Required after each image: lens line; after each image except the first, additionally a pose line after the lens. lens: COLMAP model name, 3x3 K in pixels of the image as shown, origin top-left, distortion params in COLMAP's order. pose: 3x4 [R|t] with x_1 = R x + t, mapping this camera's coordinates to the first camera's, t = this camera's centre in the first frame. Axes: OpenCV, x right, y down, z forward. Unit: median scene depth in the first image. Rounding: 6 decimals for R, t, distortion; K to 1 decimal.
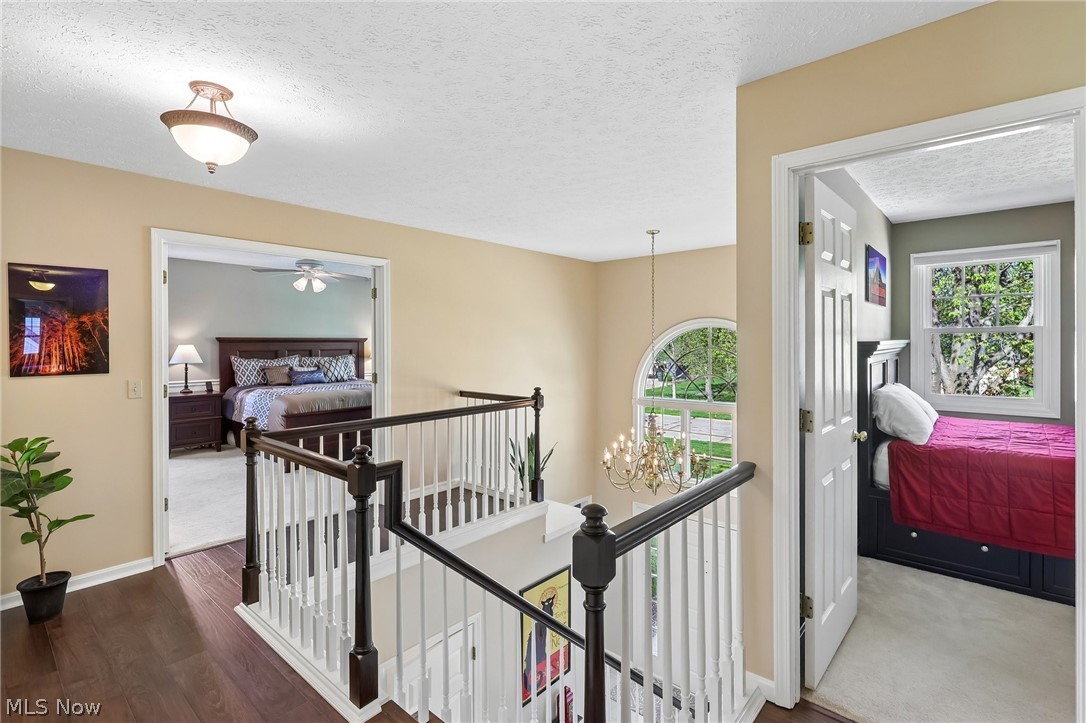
lens RADIAL K [[505.3, 0, 544.8], [0, 505.3, 345.8], [0, 0, 1]] dist [-0.003695, 0.000985]
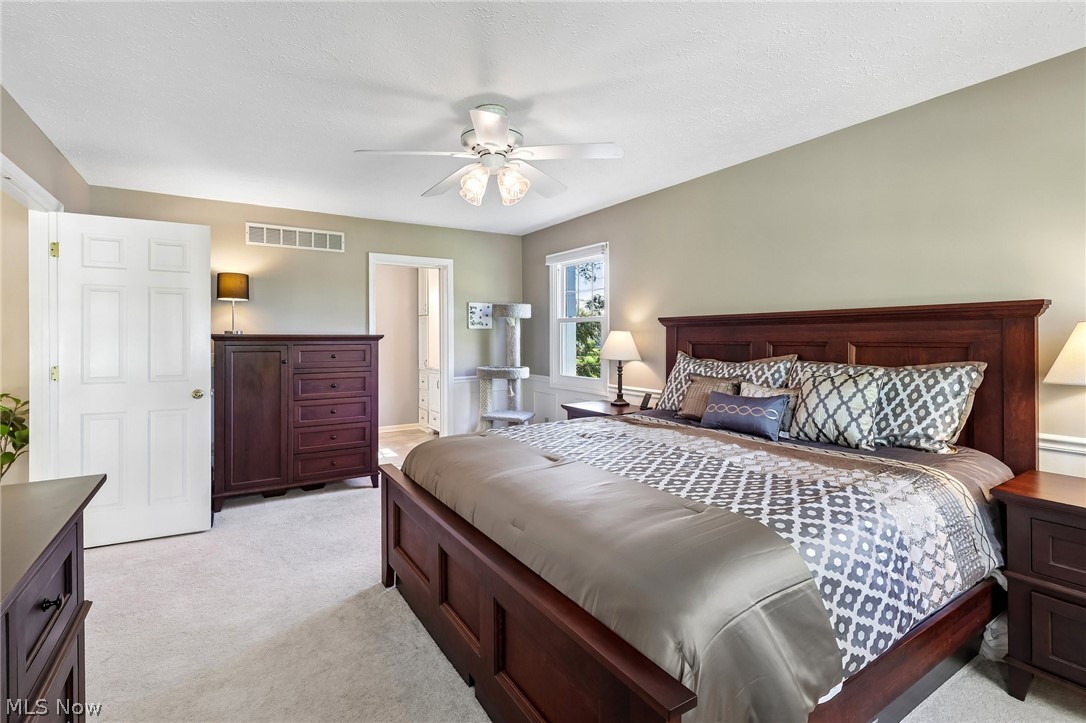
lens RADIAL K [[505.3, 0, 544.8], [0, 505.3, 345.8], [0, 0, 1]] dist [-0.003695, 0.000985]
pose [[-0.276563, 0.017025, -0.960845, -0.061153], [-0.008268, 0.999764, 0.020094, 0.004696], [0.960960, 0.013502, -0.276357, 1.002845]]
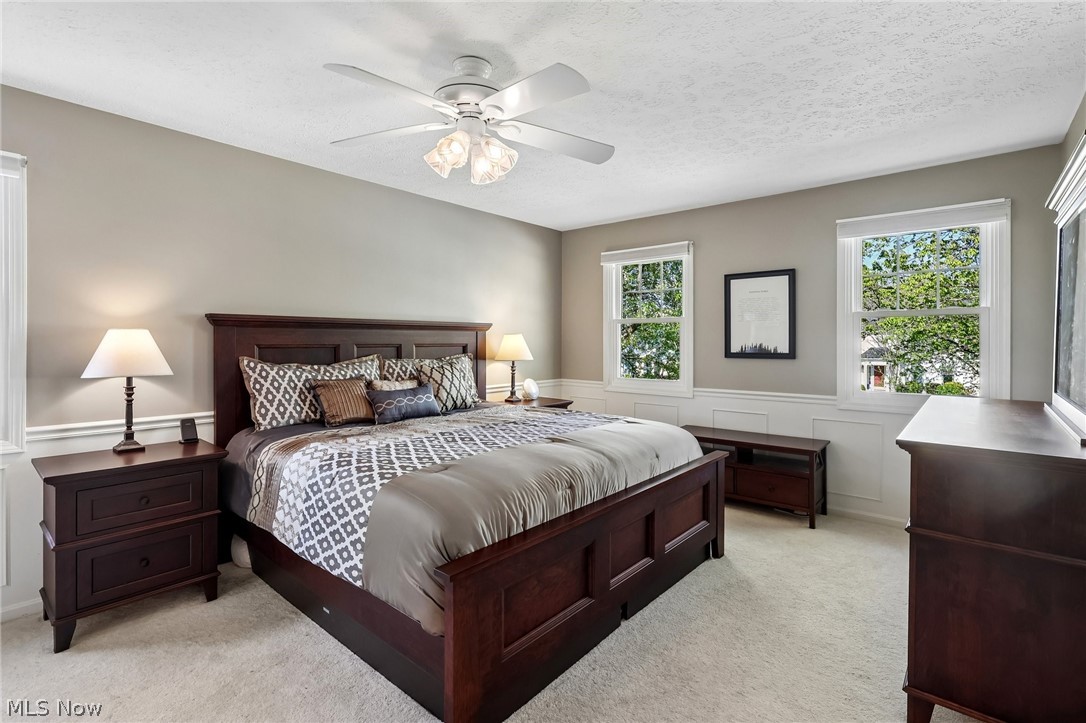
lens RADIAL K [[505.3, 0, 544.8], [0, 505.3, 345.8], [0, 0, 1]] dist [-0.003695, 0.000985]
pose [[0.999887, 0.006538, 0.013556, -0.362475], [-0.006609, 0.999964, 0.005248, 0.006181], [-0.013521, -0.005337, 0.999894, 0.556858]]
